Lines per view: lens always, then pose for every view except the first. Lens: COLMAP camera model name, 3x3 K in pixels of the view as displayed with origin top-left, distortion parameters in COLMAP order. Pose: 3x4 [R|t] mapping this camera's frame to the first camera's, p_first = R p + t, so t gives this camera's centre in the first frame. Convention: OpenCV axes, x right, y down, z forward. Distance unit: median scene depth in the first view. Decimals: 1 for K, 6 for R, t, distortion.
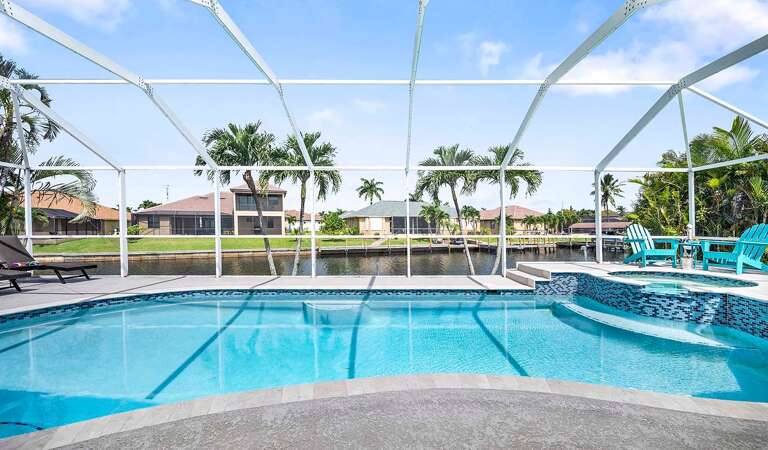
lens RADIAL K [[323.8, 0, 386.3], [0, 323.8, 221.2], [0, 0, 1]] dist [-0.000580, -0.000044]
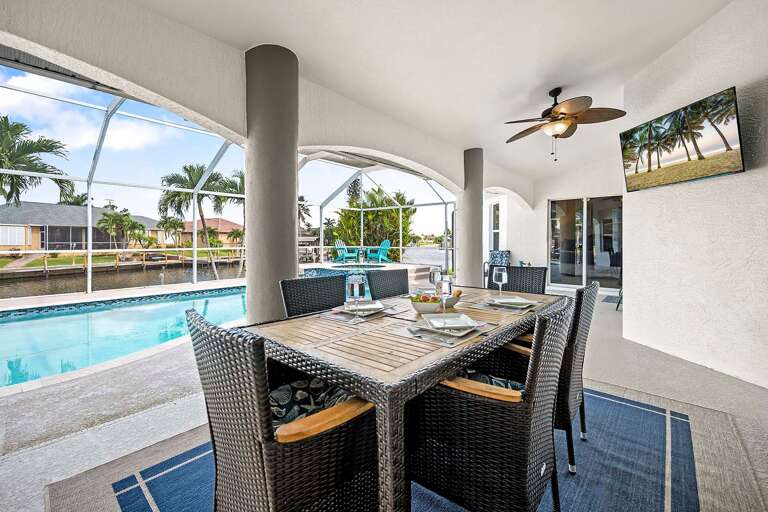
lens RADIAL K [[326.3, 0, 384.1], [0, 326.3, 240.1], [0, 0, 1]] dist [0.000075, 0.000079]
pose [[0.653678, 0.000442, 0.756773, -0.370742], [-0.013920, 0.999838, 0.011440, -0.009685], [-0.756645, -0.018012, 0.653578, -0.302141]]
